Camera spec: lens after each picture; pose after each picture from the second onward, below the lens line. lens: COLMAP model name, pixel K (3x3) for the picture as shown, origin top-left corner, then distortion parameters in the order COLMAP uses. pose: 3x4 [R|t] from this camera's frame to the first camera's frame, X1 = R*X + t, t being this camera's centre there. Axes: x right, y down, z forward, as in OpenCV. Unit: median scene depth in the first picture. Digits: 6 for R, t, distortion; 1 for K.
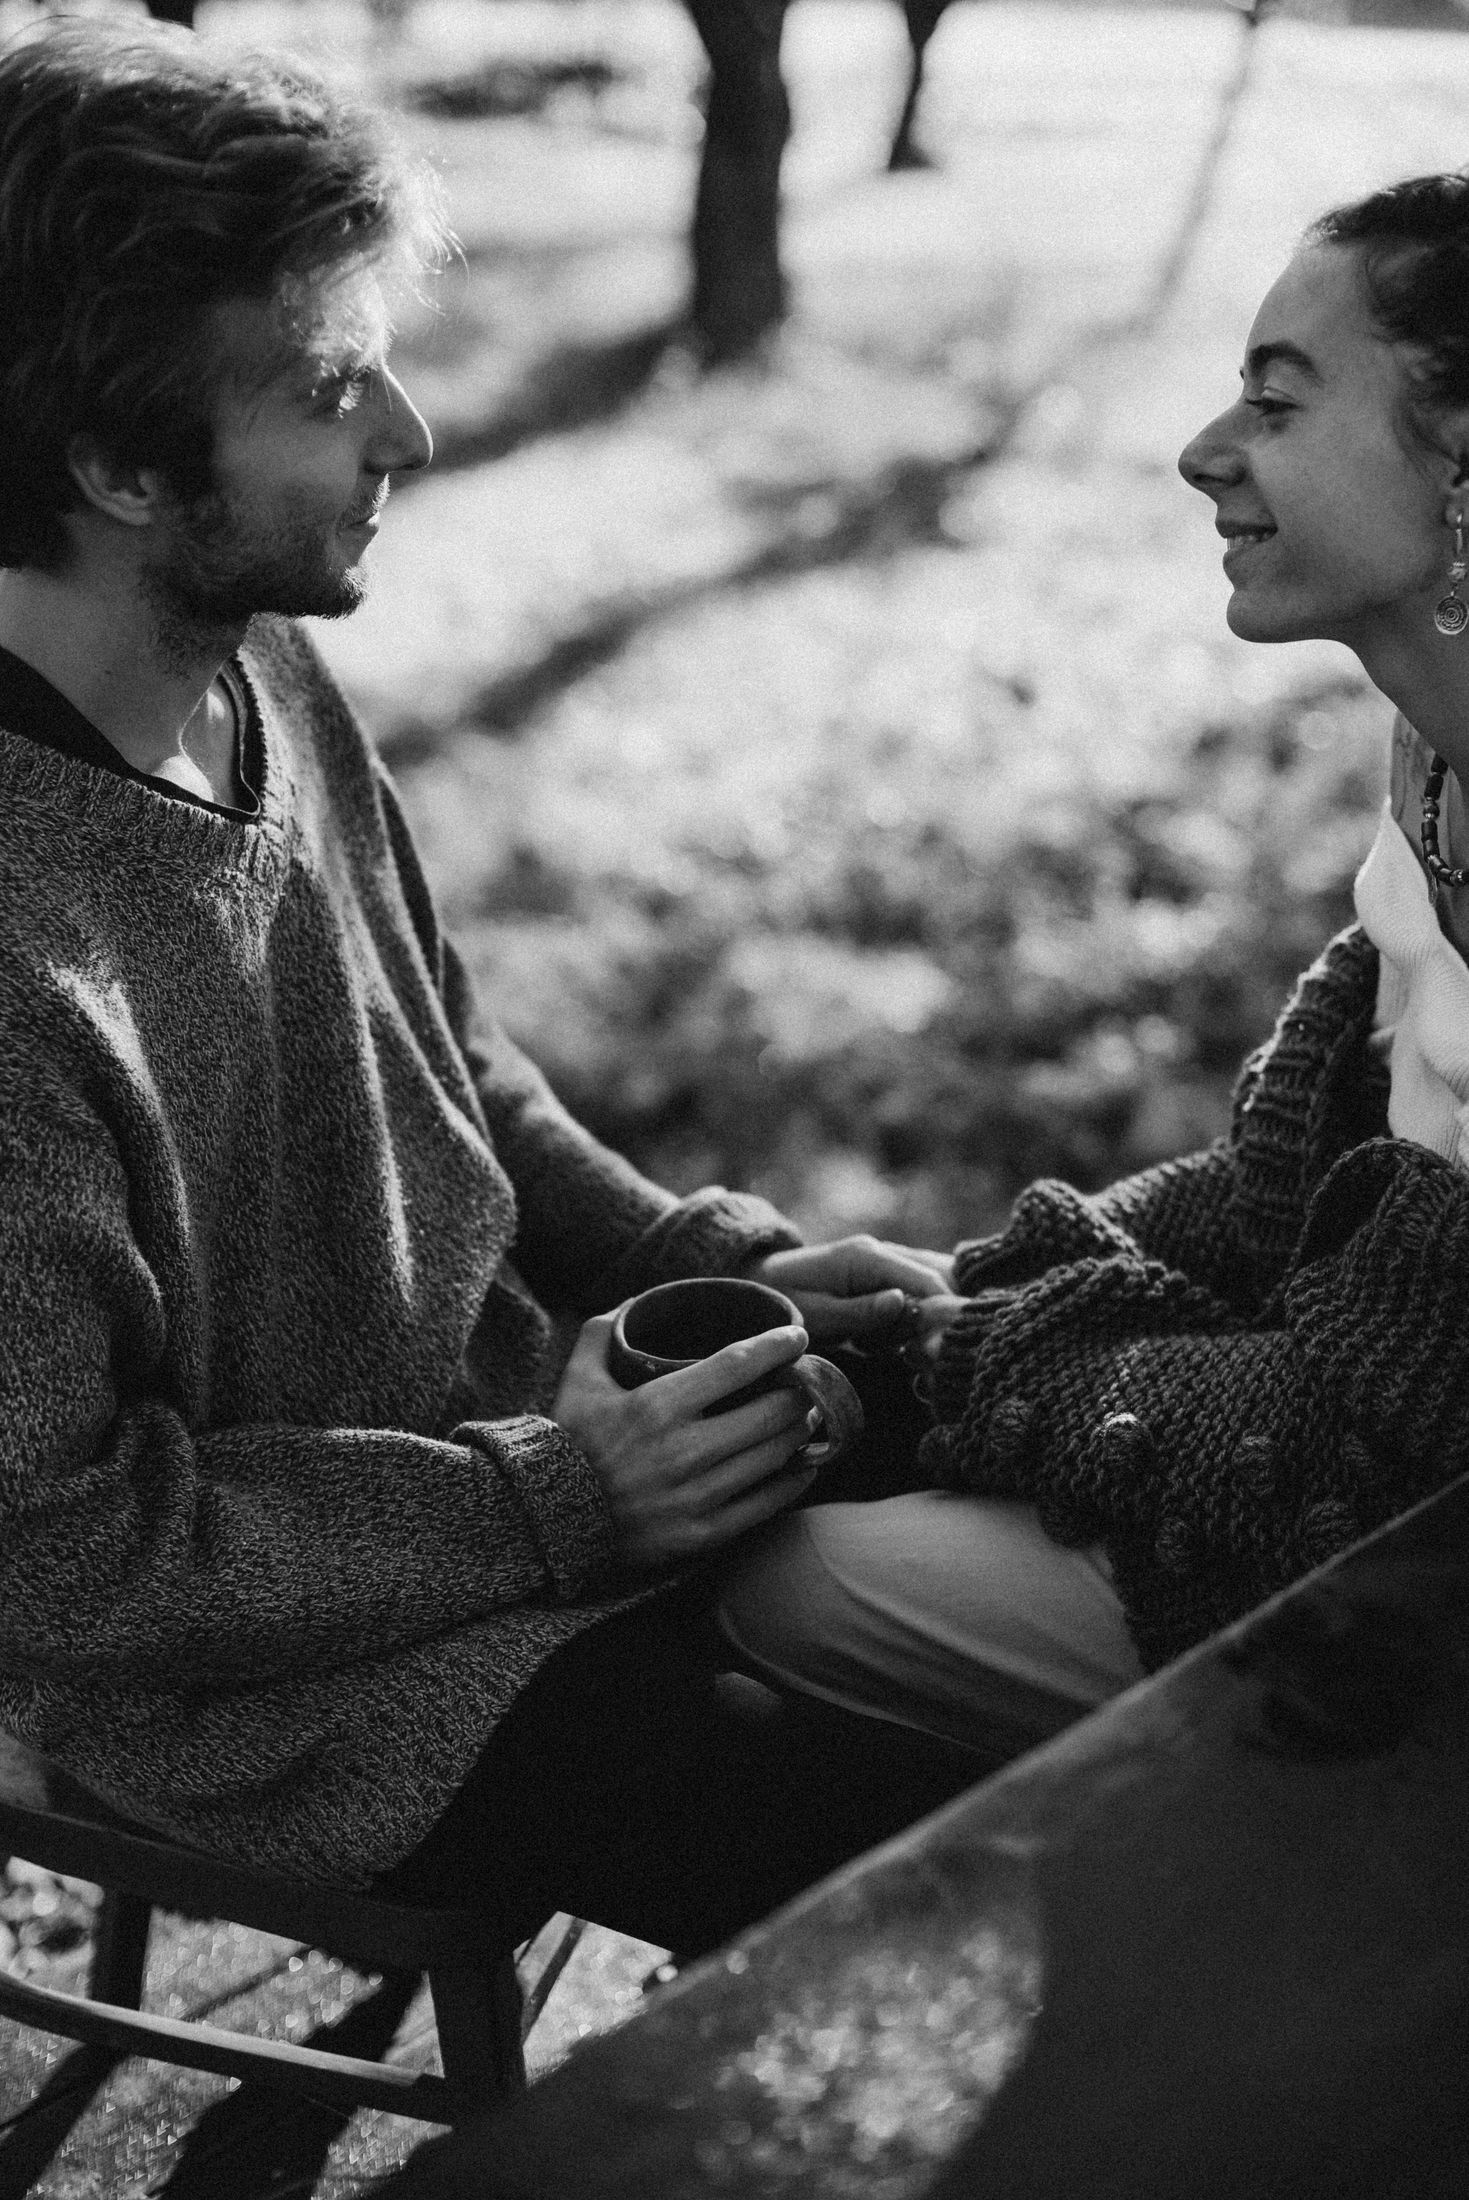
lens RADIAL K [[3237.1, 0, 734.5], [0, 3237.1, 1100.0], [0, 0, 1]] dist [-0.120886, 0.103960]
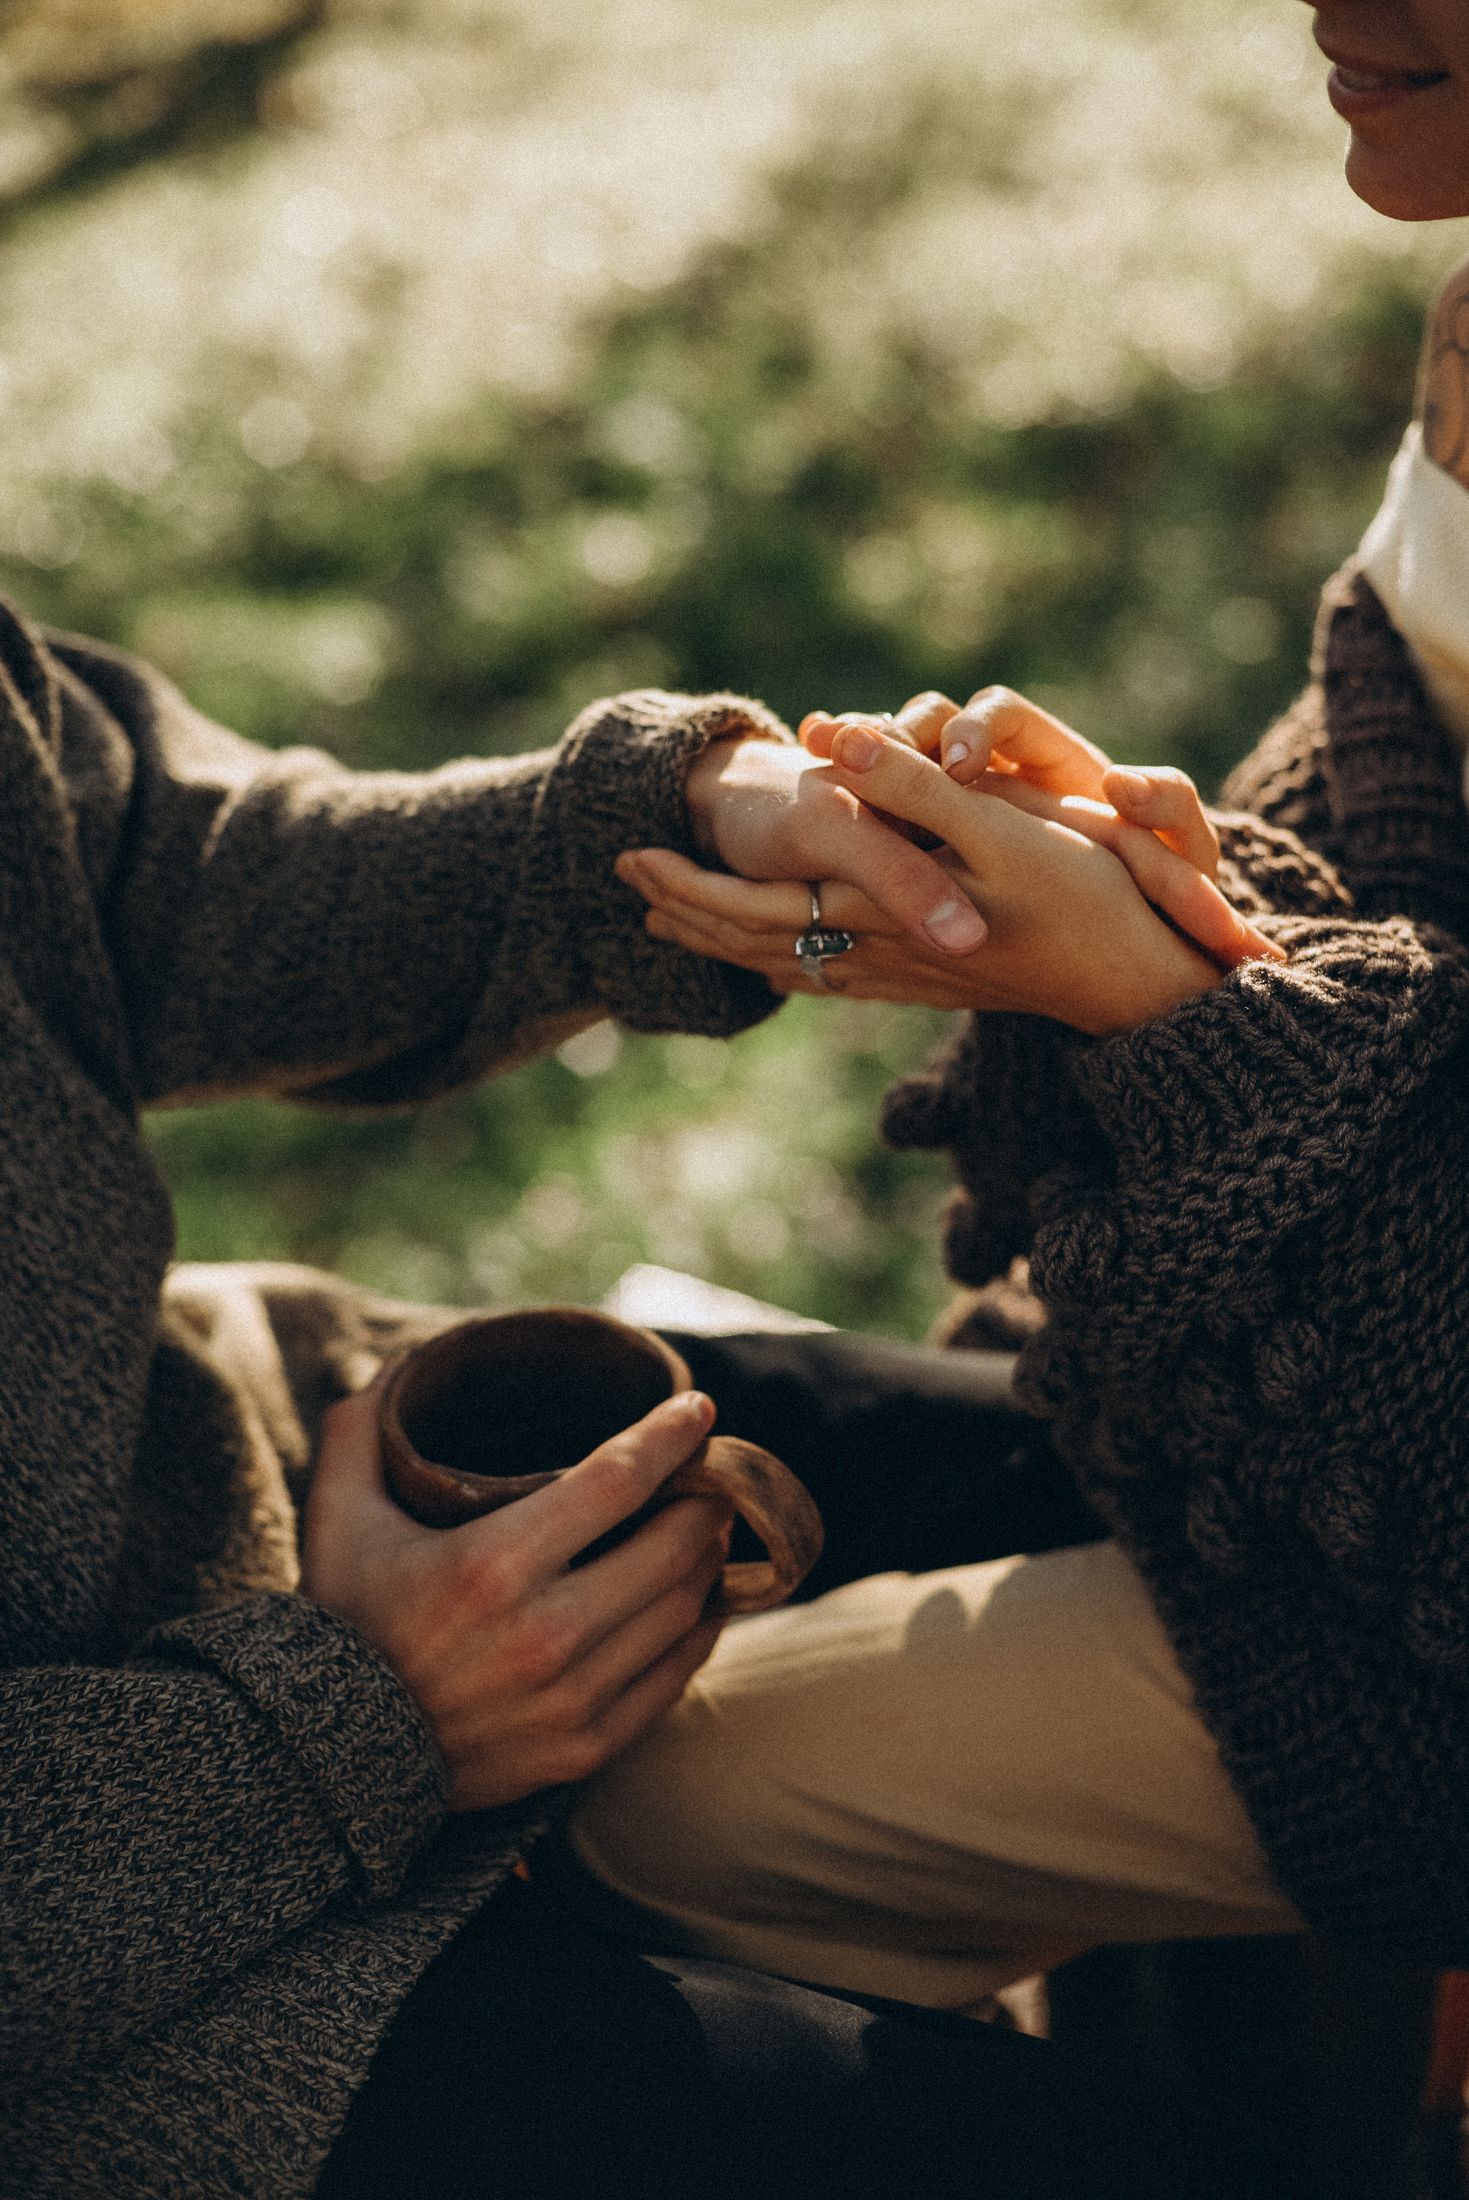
lens RADIAL K [[3237.1, 0, 734.5], [0, 3237.1, 1100.0], [0, 0, 1]] dist [-0.120886, 0.103960]
pose [[0.970229, -0.113988, 0.213686, -0.100304], [0.085476, 0.986703, 0.138243, -0.070997], [-0.226603, -0.115863, 0.967071, 0.417813]]
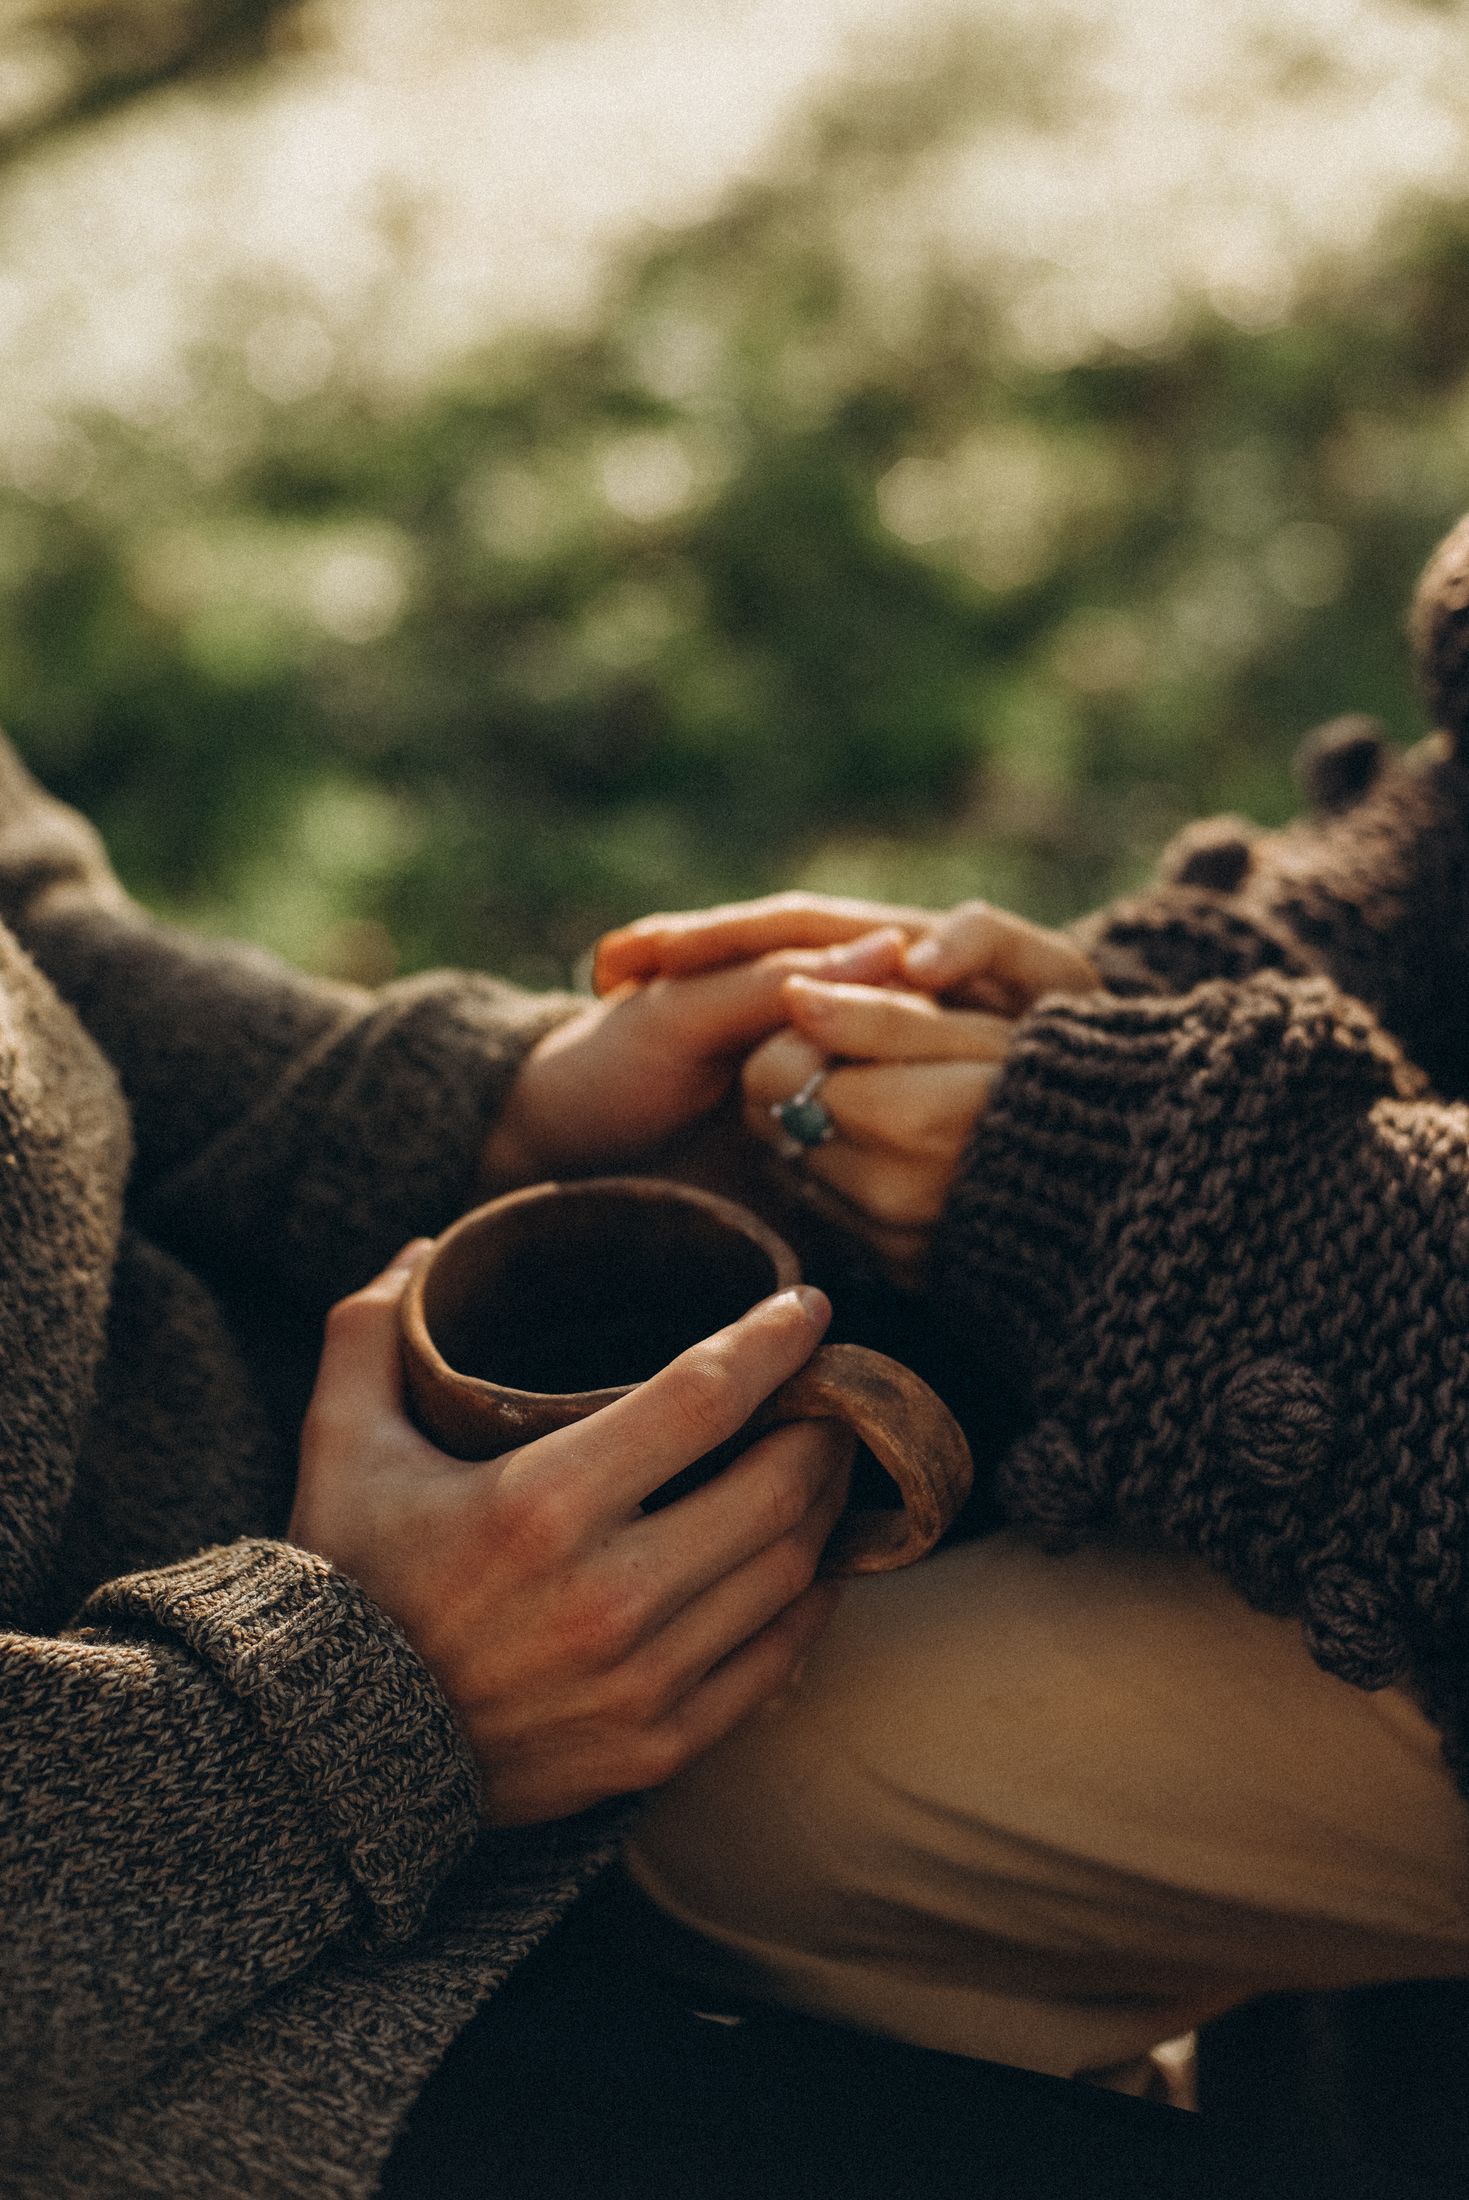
lens RADIAL K [[3230.3, 0, 734.5], [0, 3230.3, 1100.0], [0, 0, 1]] dist [-0.173590, -0.016504]
pose [[0.970907, -0.108699, 0.213363, -0.089731], [0.079802, 0.986976, 0.139680, -0.023206], [-0.225767, -0.118590, 0.966936, 0.563711]]
